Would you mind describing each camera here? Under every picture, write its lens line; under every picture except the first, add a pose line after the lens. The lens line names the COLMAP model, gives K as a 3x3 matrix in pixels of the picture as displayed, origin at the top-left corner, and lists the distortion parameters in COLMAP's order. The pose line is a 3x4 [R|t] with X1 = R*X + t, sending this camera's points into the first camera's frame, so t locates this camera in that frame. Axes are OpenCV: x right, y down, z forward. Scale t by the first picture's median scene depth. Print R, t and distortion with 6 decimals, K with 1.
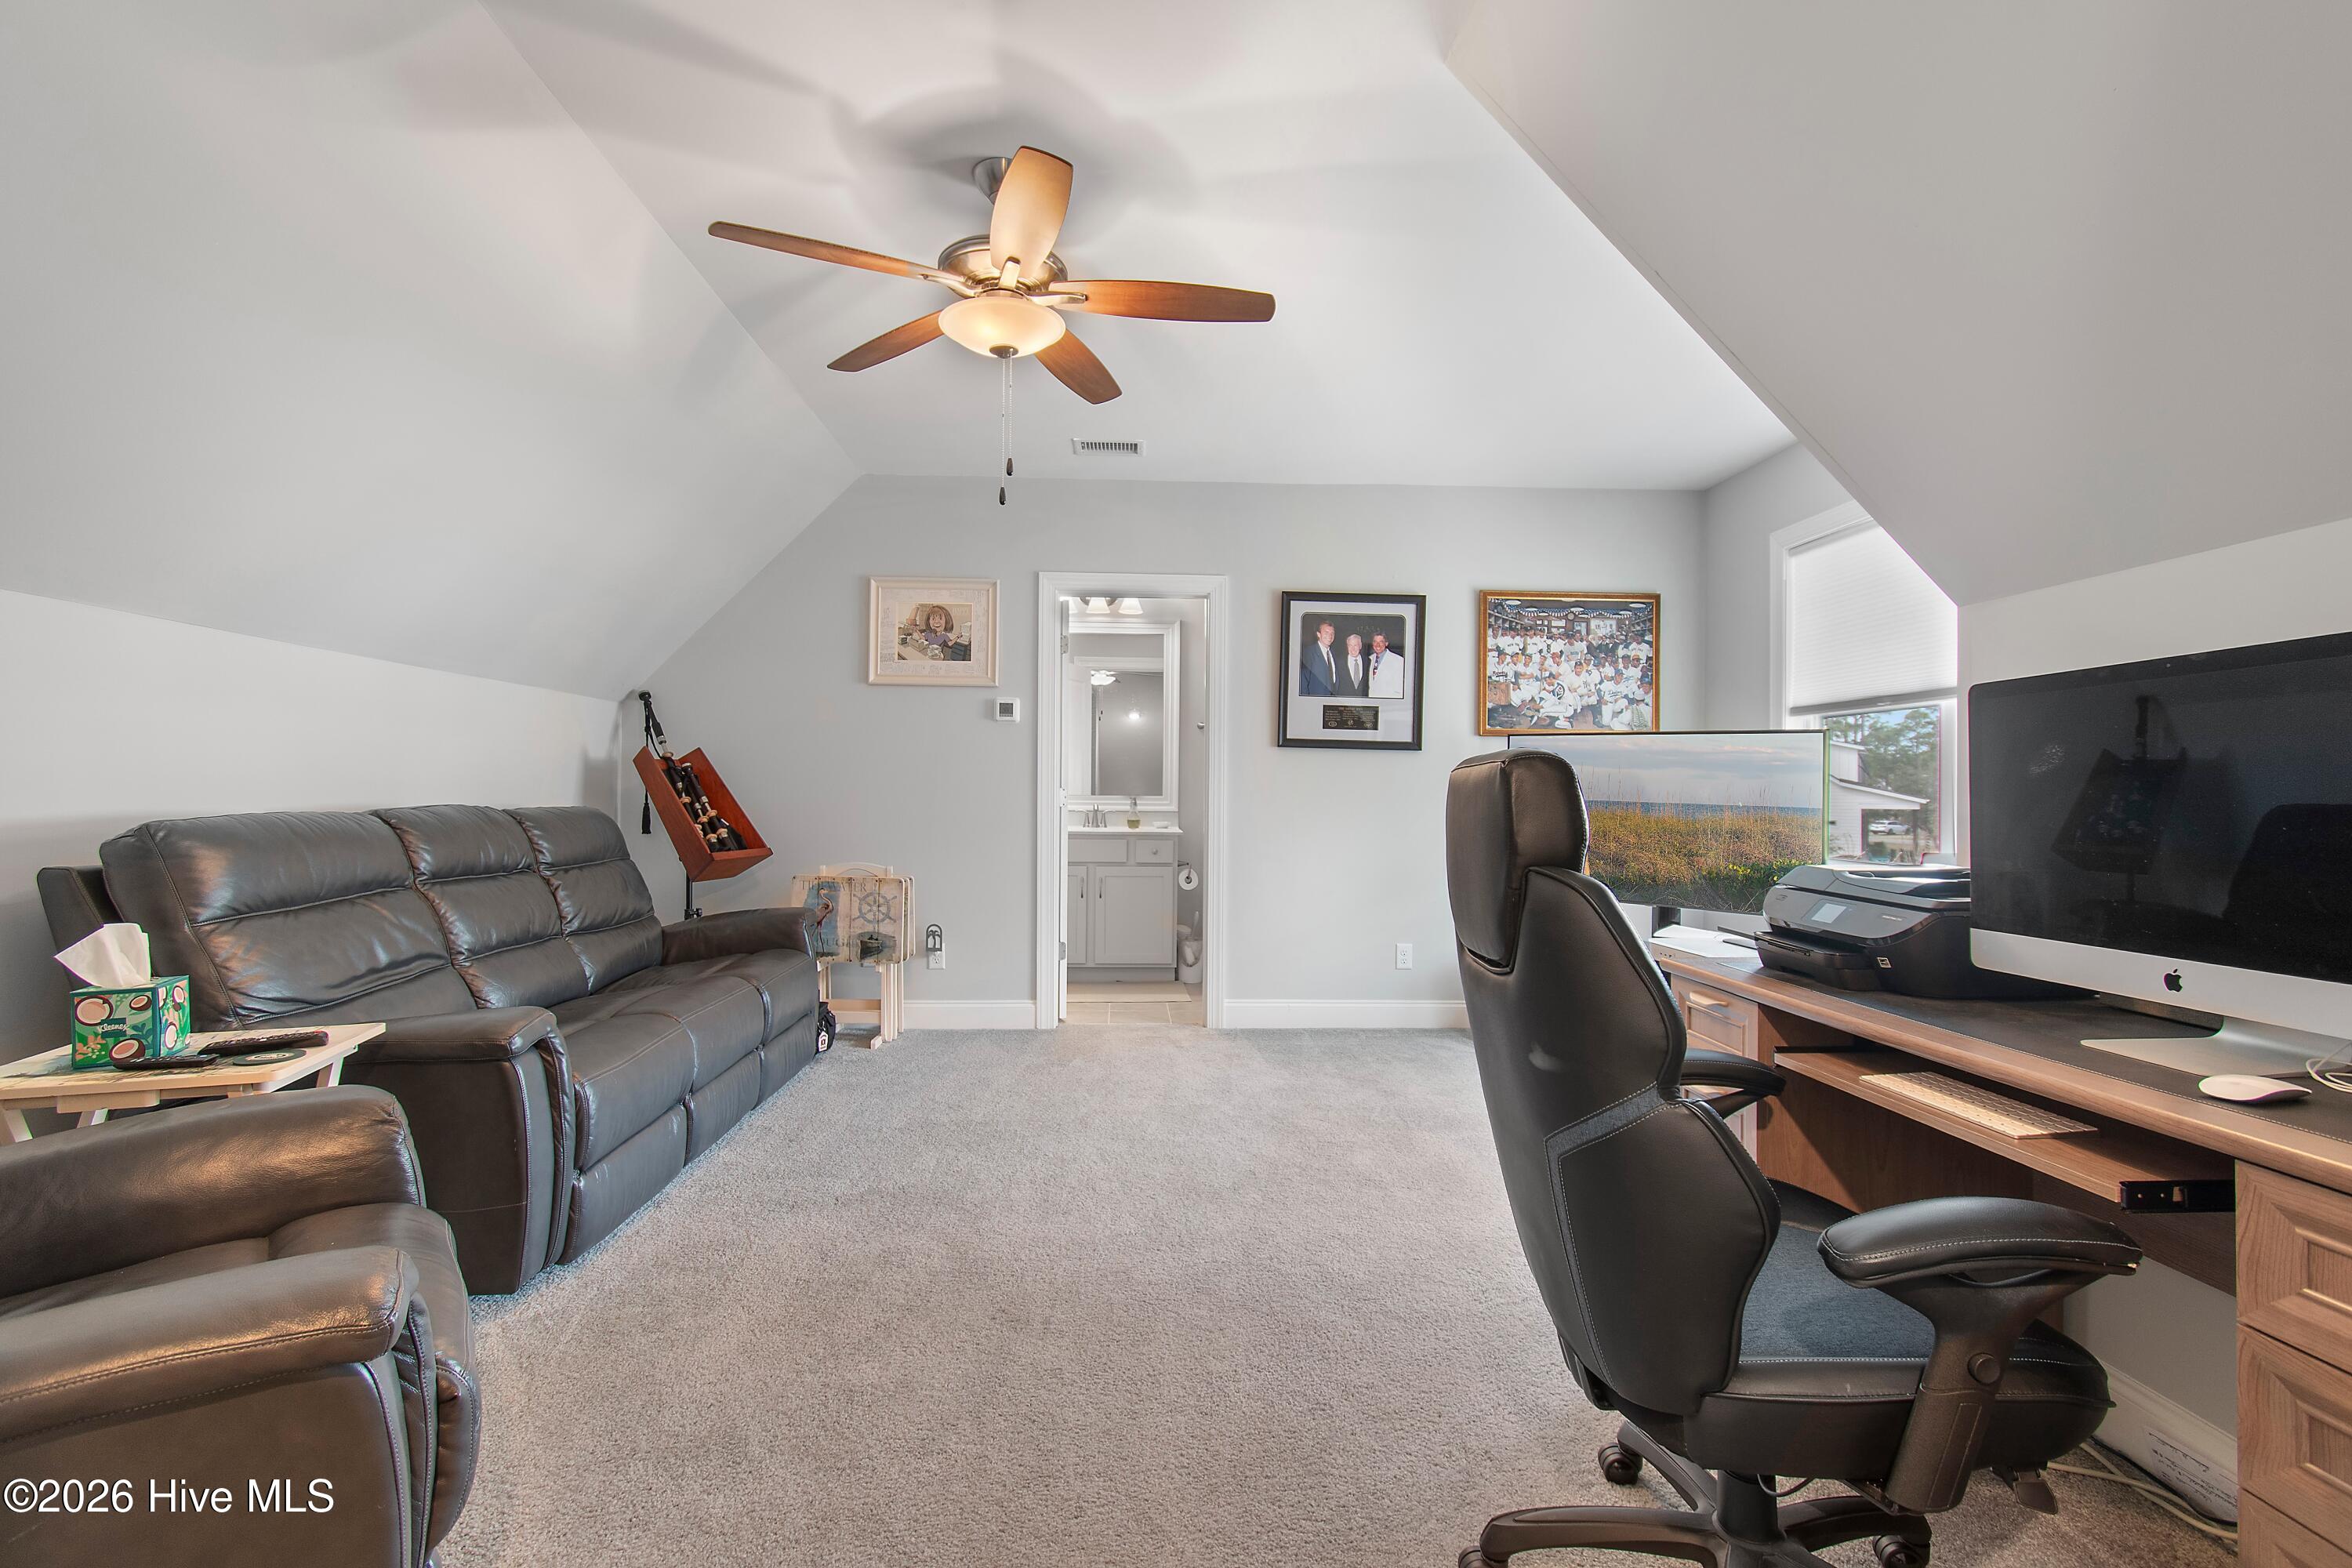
lens RADIAL K [[1045.3, 0, 1168.5], [0, 1045.3, 786.9], [0, 0, 1]] dist [0.000973, -0.001238]
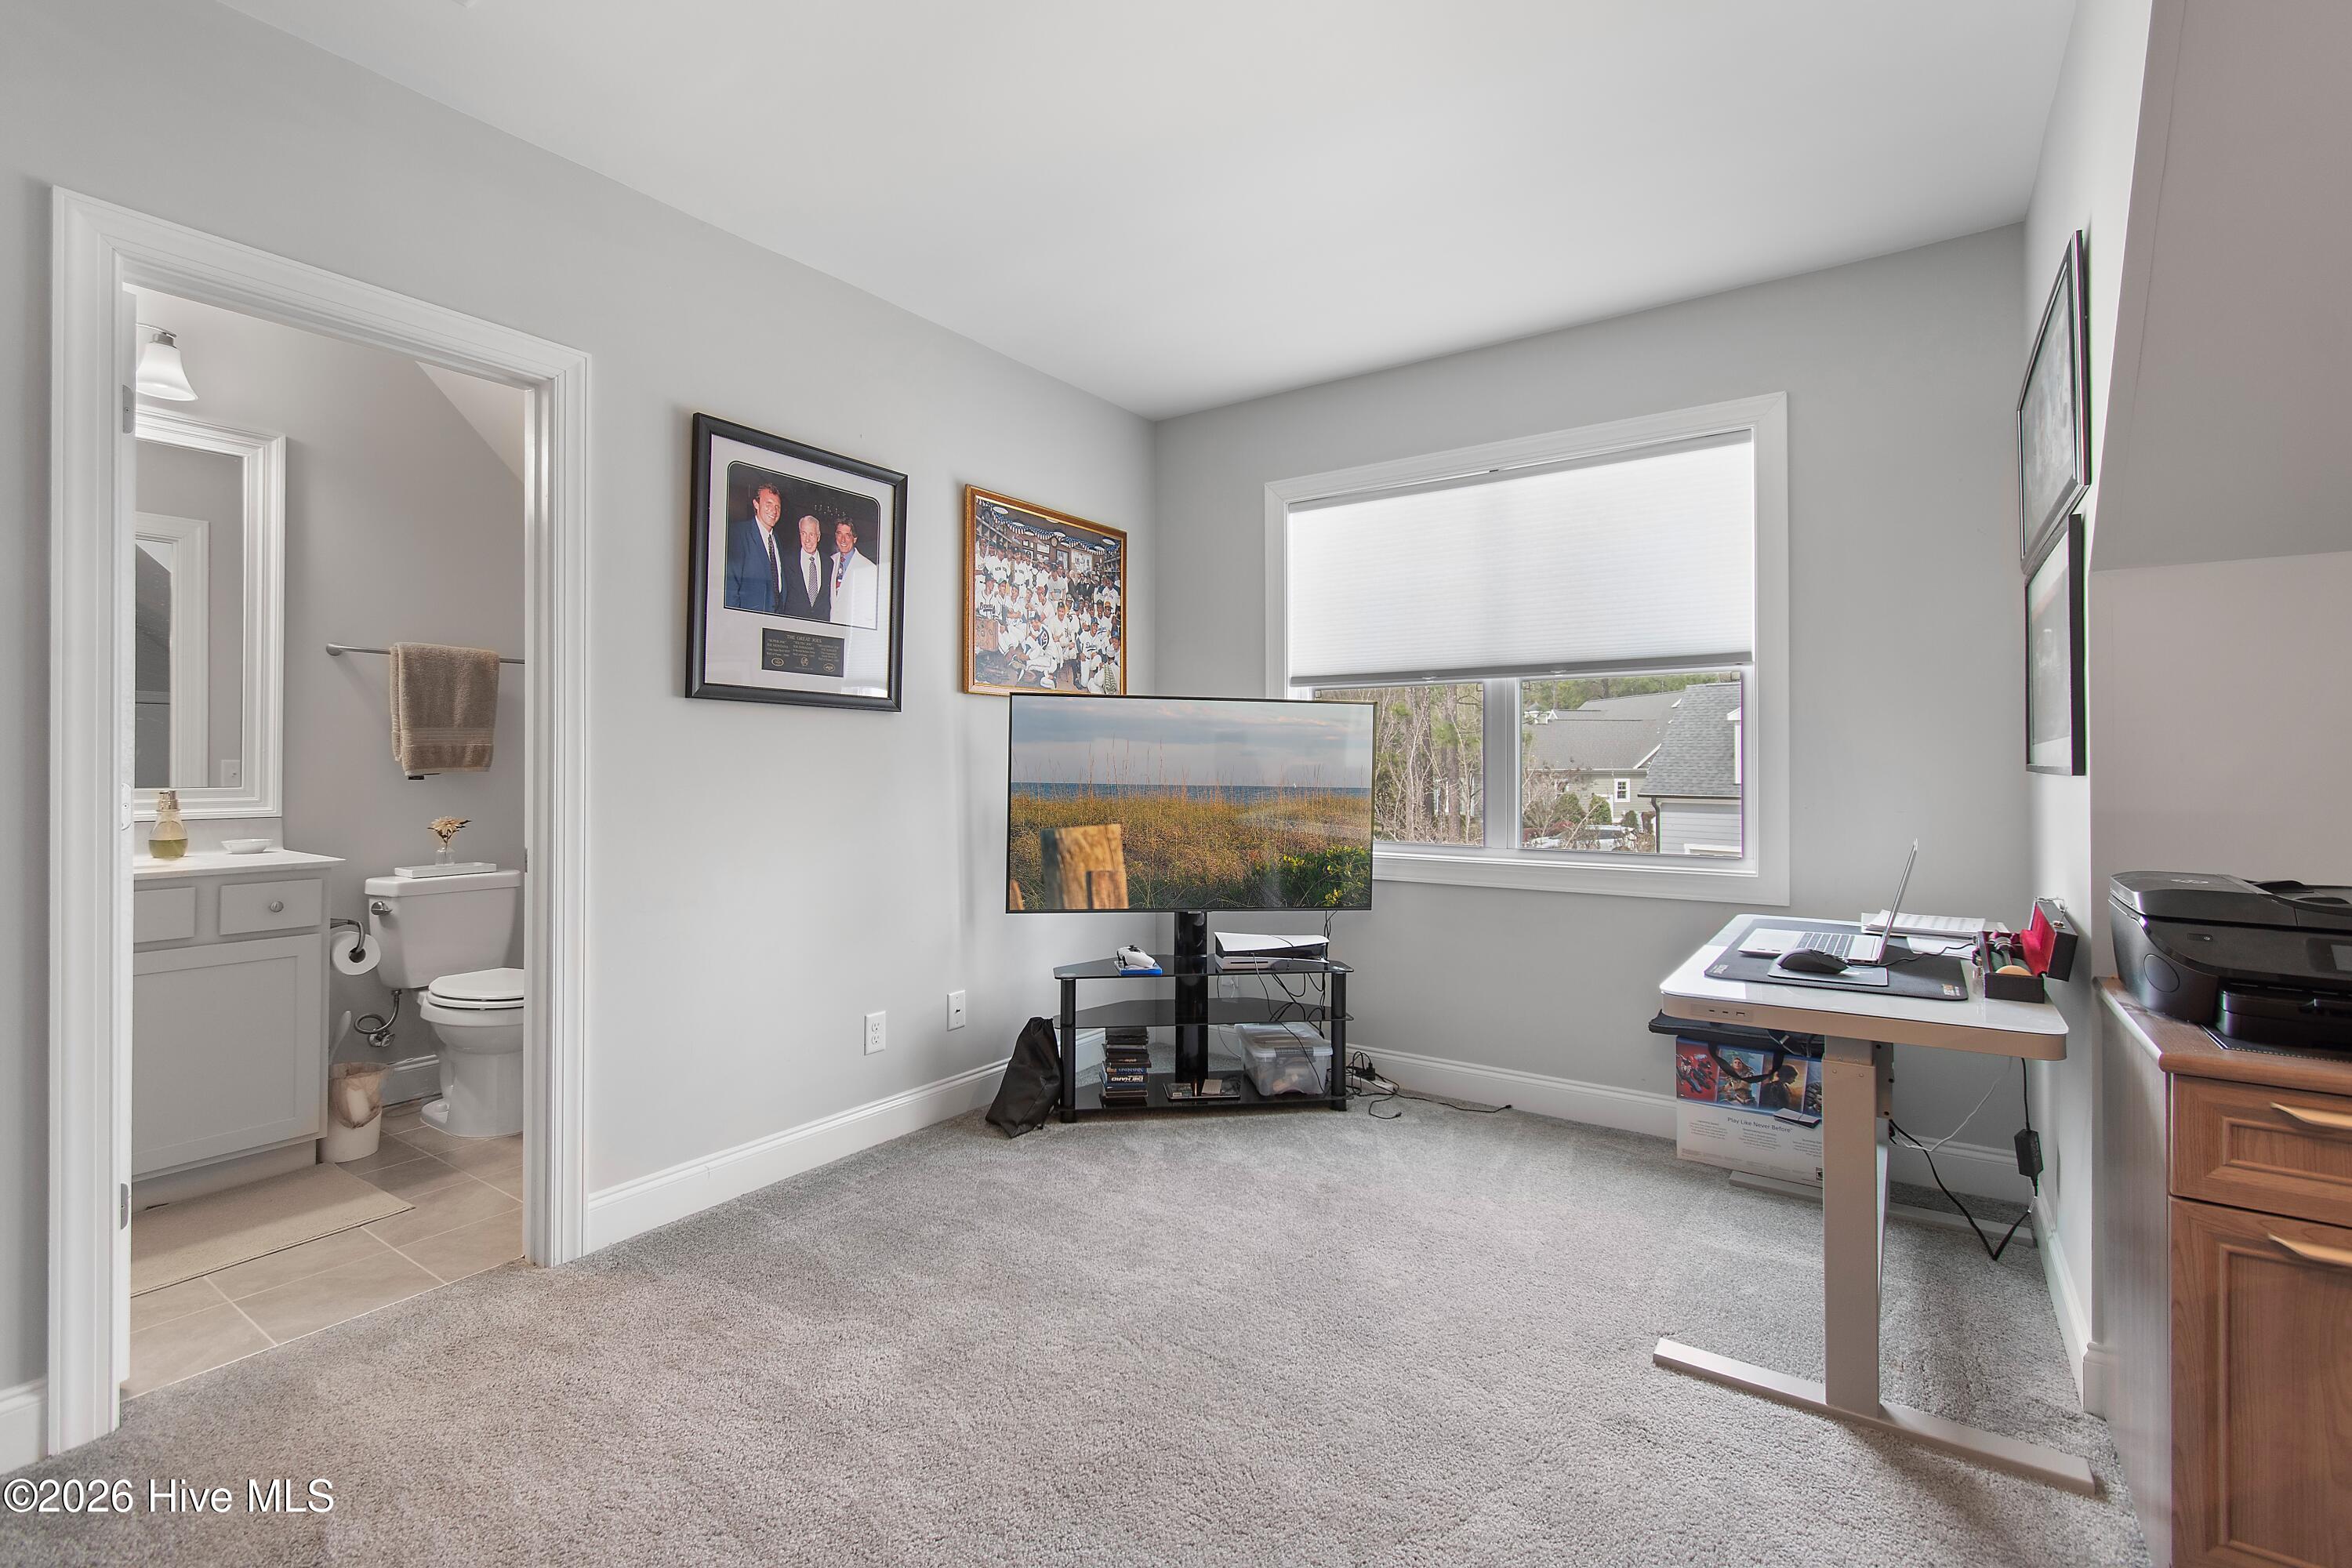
lens RADIAL K [[1045.3, 0, 1170.2], [0, 1045.3, 754.3], [0, 0, 1]] dist [0.000973, -0.001238]
pose [[0.605034, -0.004502, 0.796187, -0.178711], [-0.000031, 0.999984, 0.005678, -0.012295], [-0.796199, -0.003460, 0.605025, 0.478823]]
